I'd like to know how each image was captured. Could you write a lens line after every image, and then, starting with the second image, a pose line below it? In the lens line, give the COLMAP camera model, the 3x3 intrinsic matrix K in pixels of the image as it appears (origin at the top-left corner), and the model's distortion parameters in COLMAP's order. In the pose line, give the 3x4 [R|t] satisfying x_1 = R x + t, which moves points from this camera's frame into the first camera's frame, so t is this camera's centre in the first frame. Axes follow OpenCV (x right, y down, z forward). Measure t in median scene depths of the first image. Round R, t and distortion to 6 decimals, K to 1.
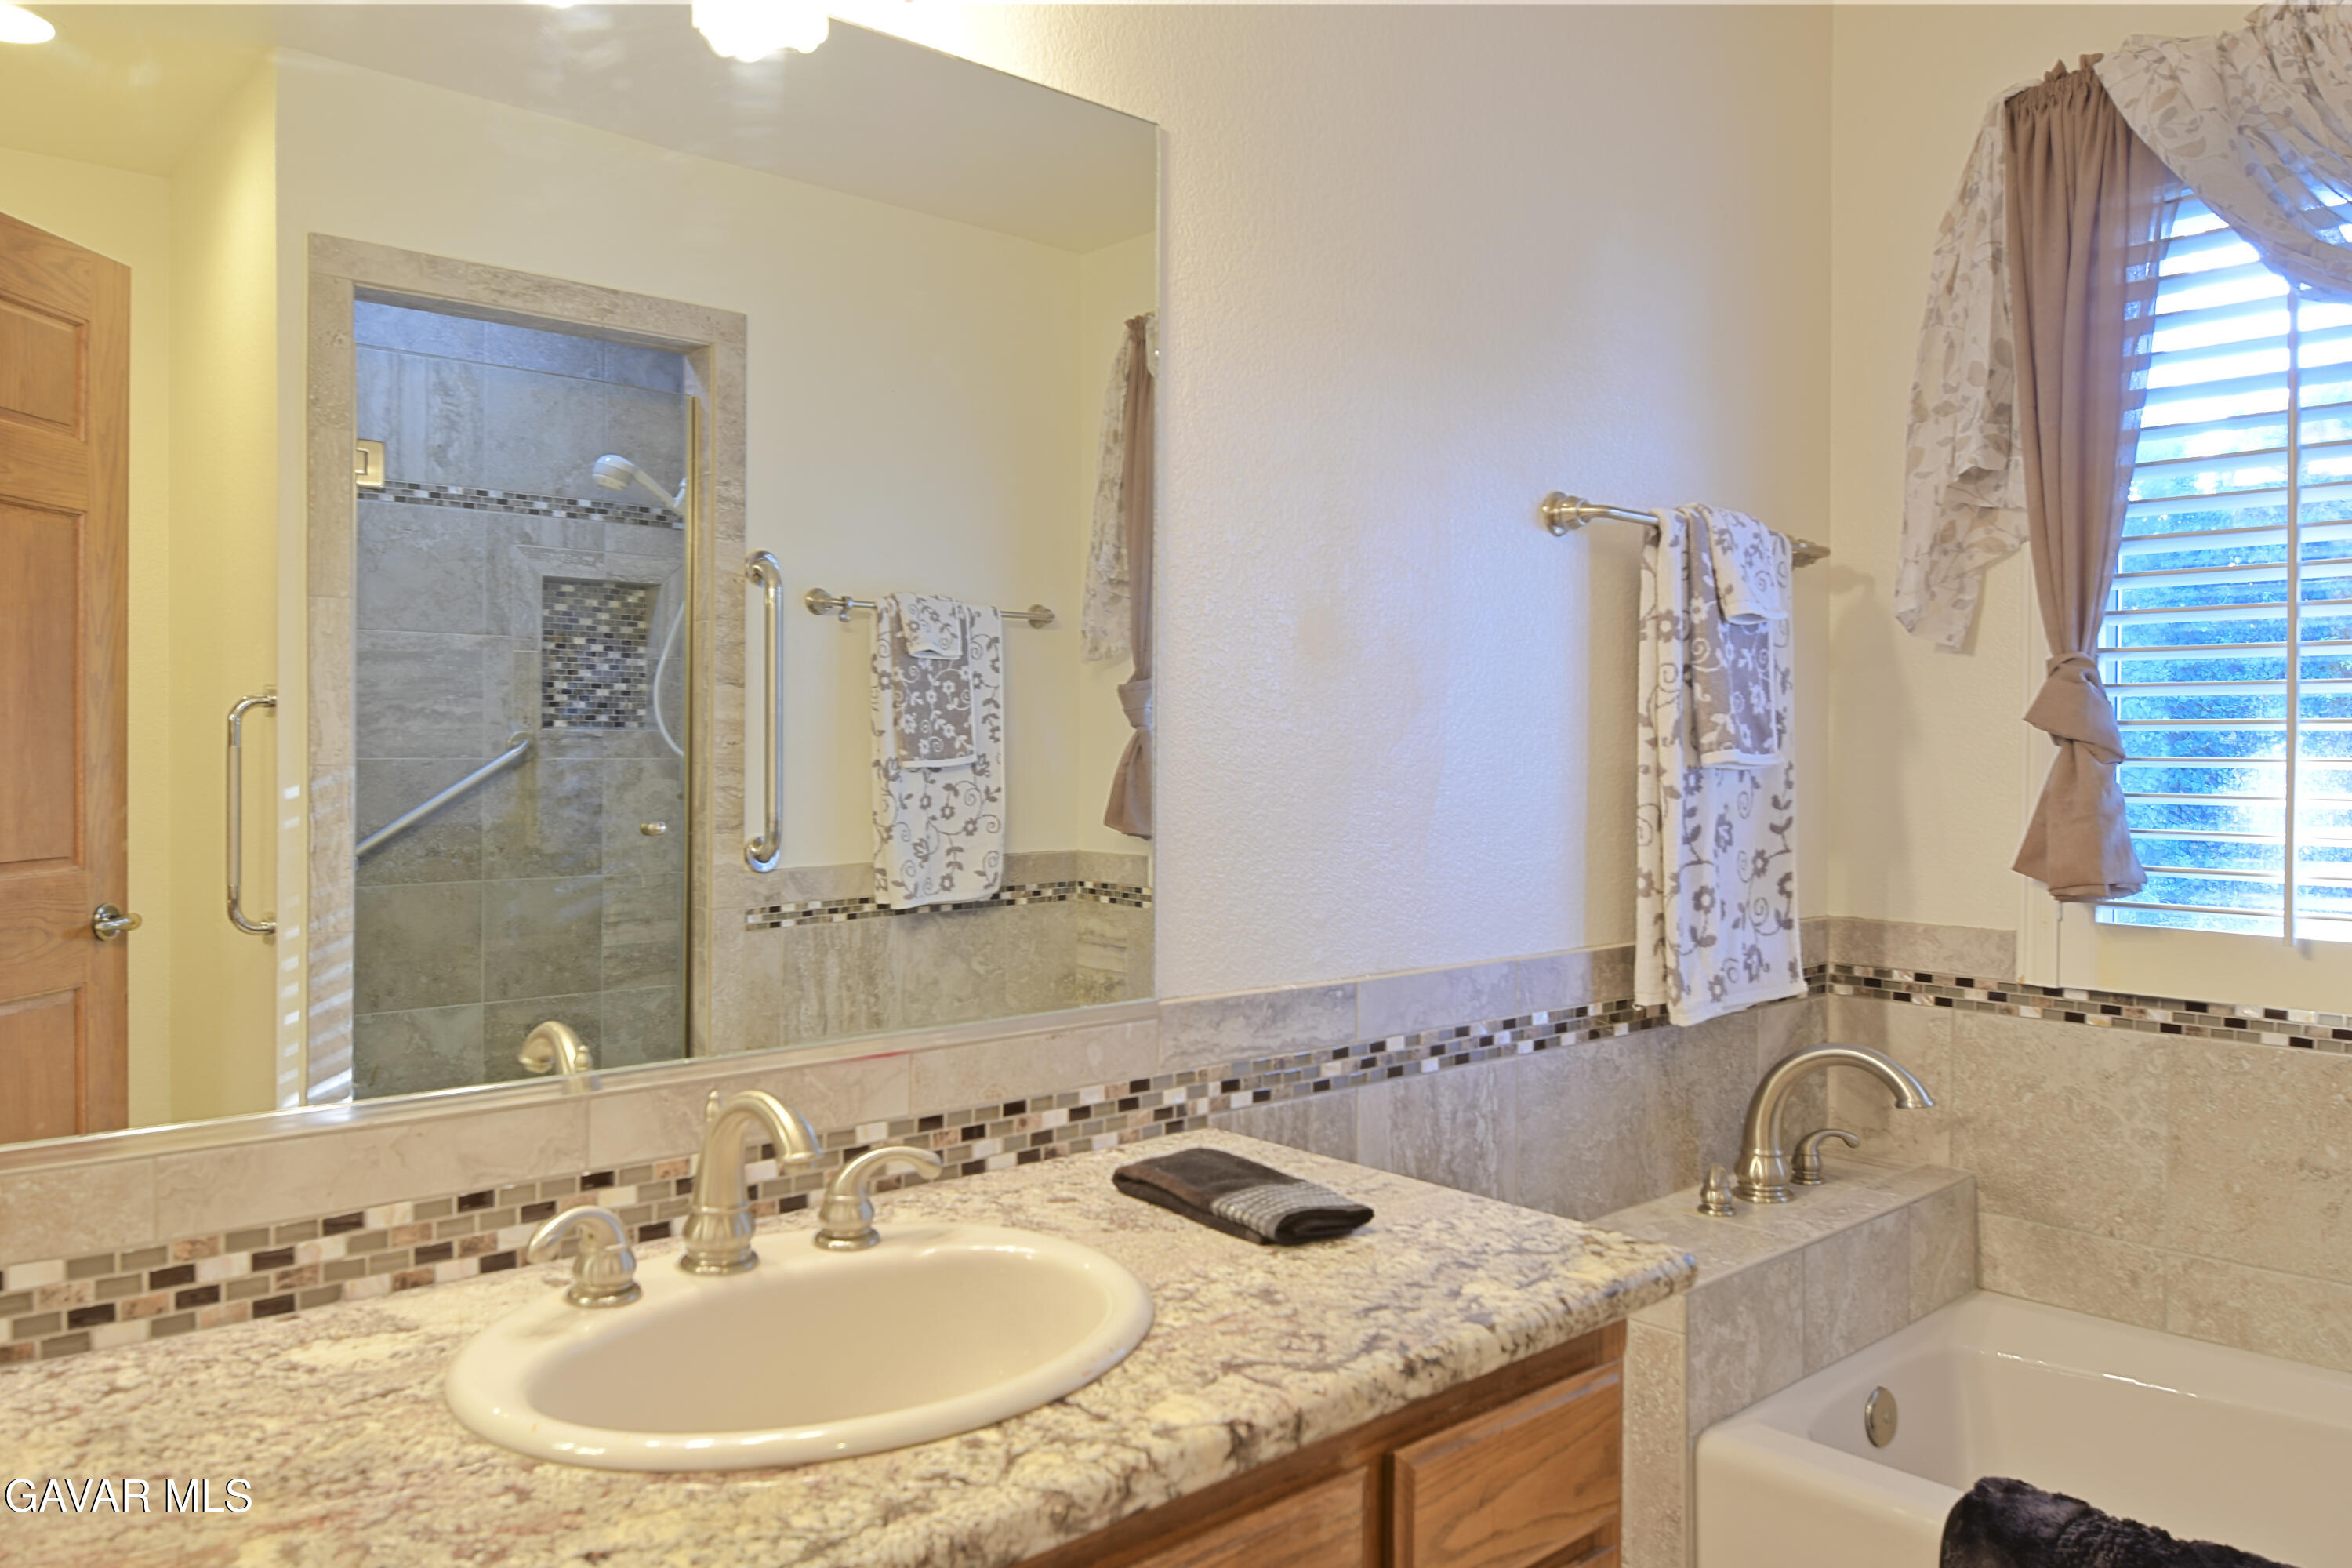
lens RADIAL K [[1647.0, 0, 1172.3], [0, 1647.0, 776.8], [0, 0, 1]] dist [0.008602, -0.041859]
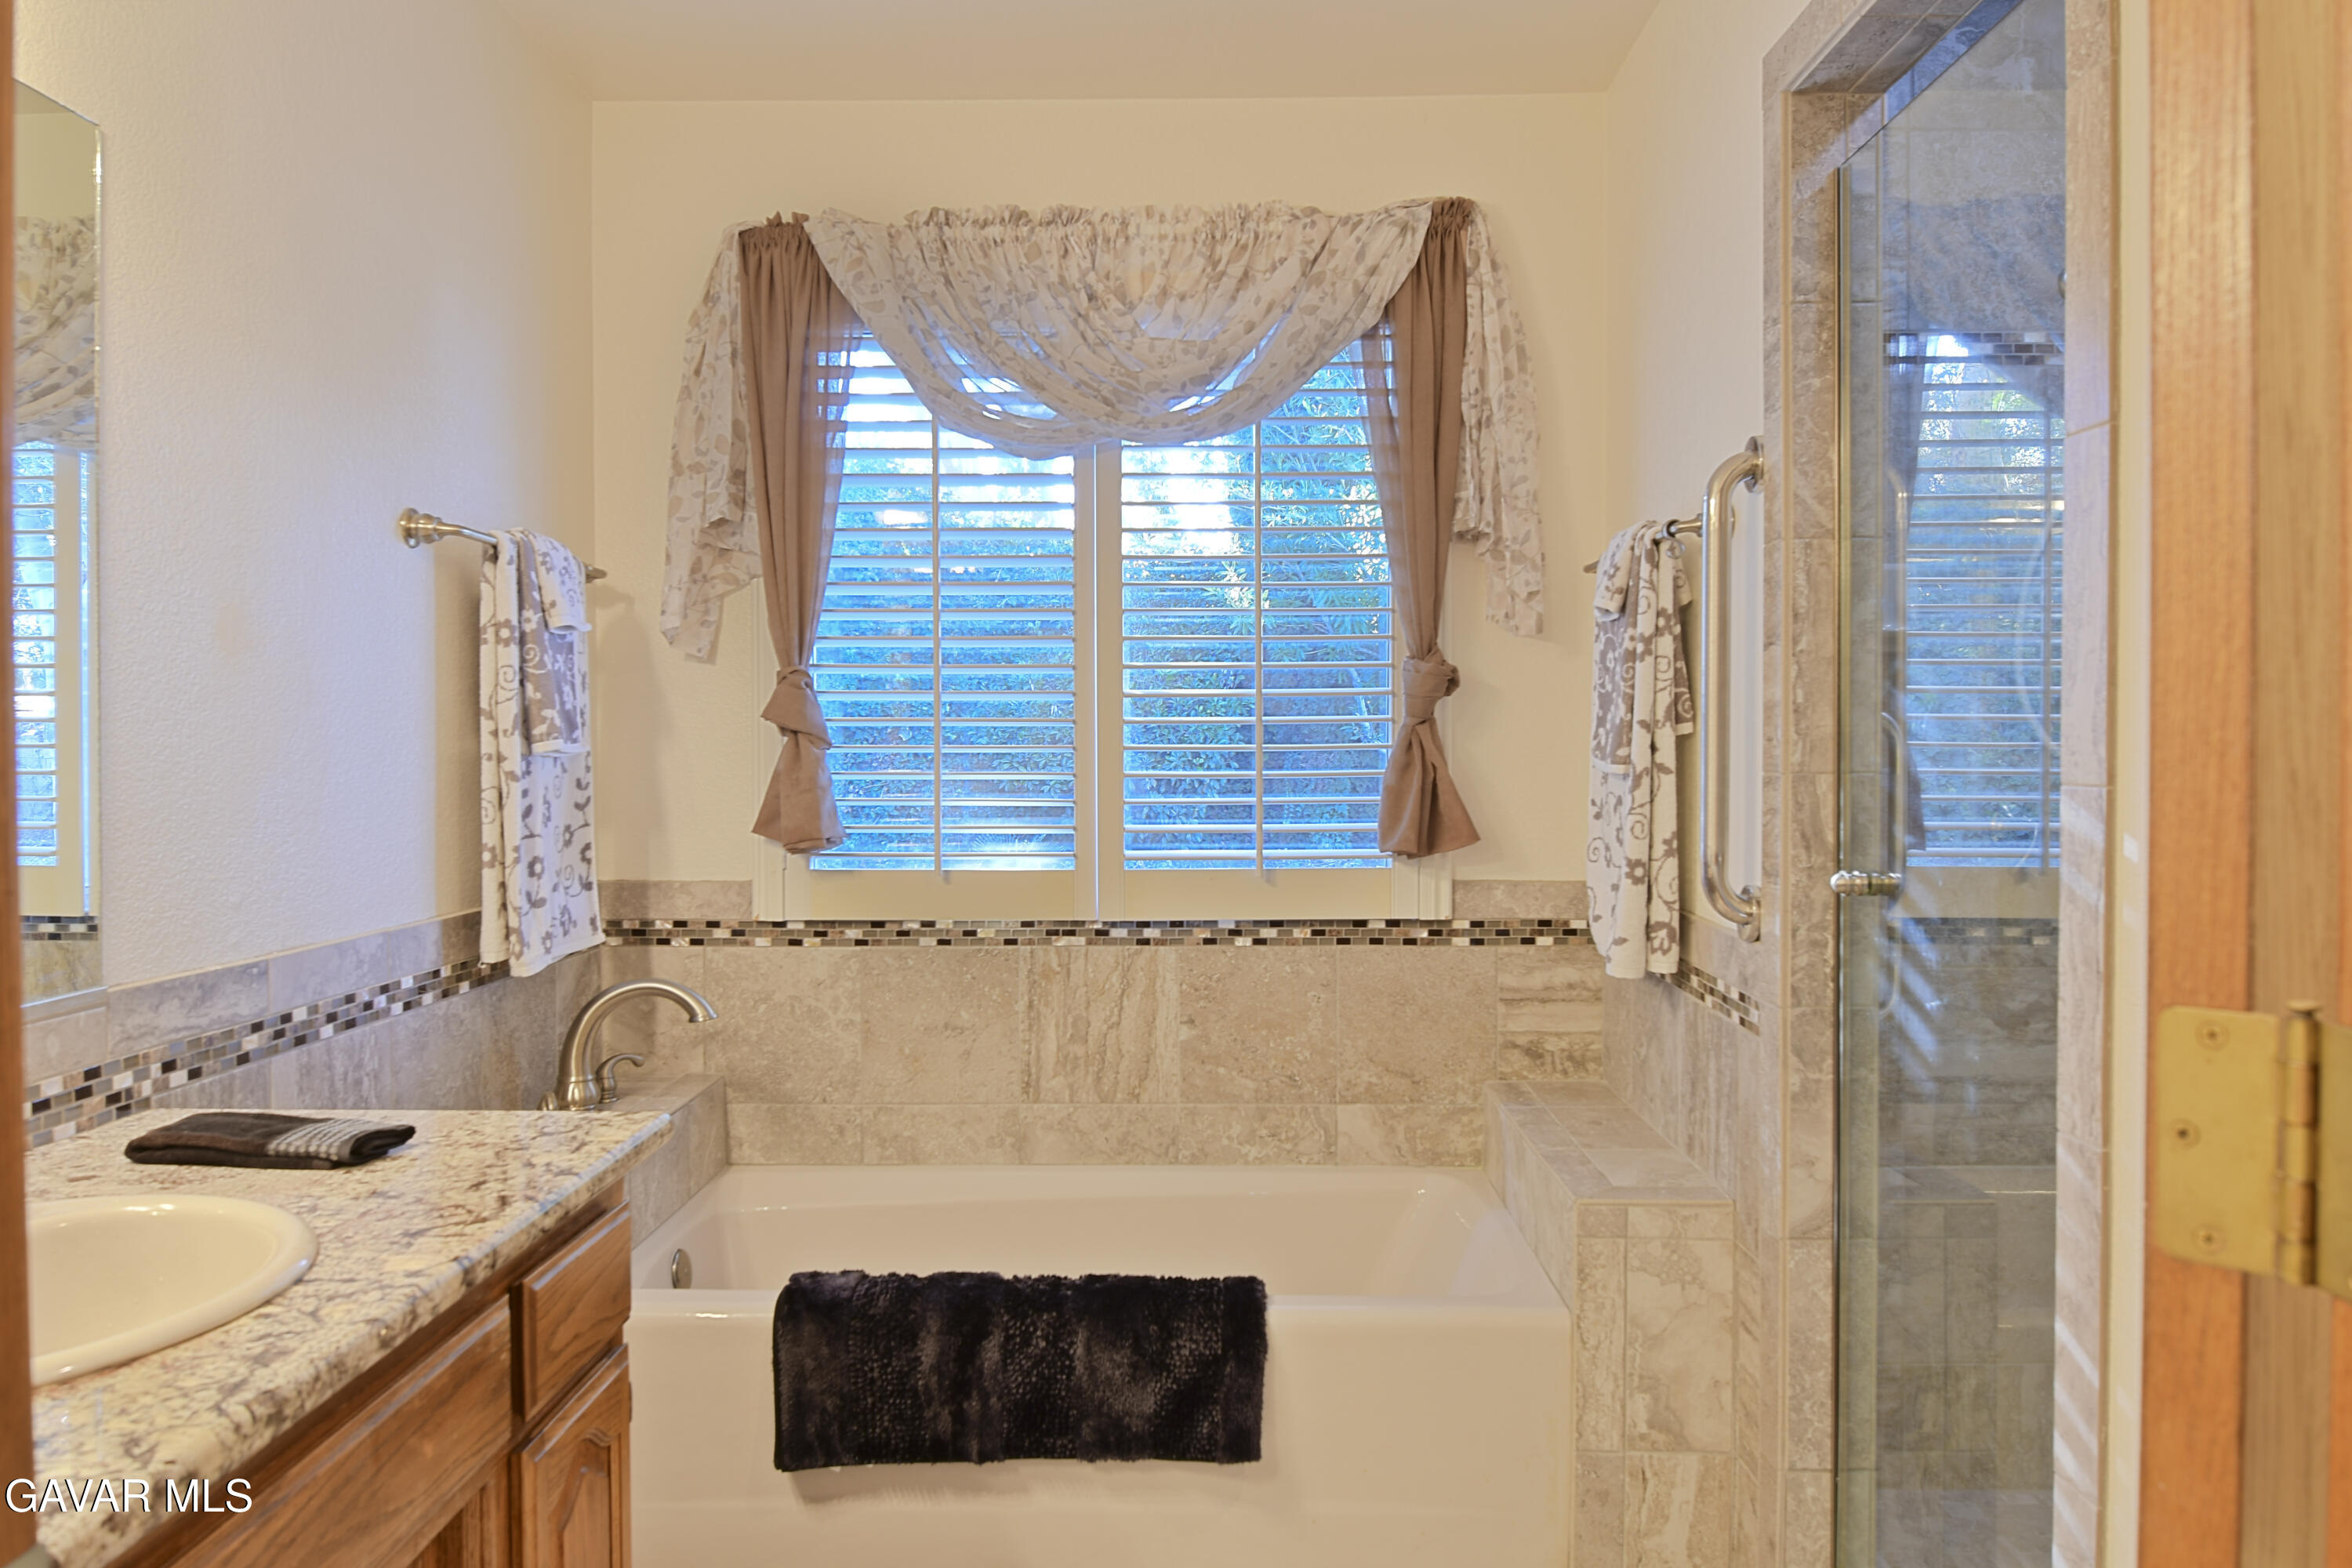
lens RADIAL K [[1647.0, 0, 1172.3], [0, 1647.0, 776.8], [0, 0, 1]] dist [0.008602, -0.041859]
pose [[0.676723, -0.019256, 0.735985, -0.234010], [0.016254, 0.999805, 0.011213, 0.004206], [-0.736058, 0.004374, 0.676904, -0.126855]]
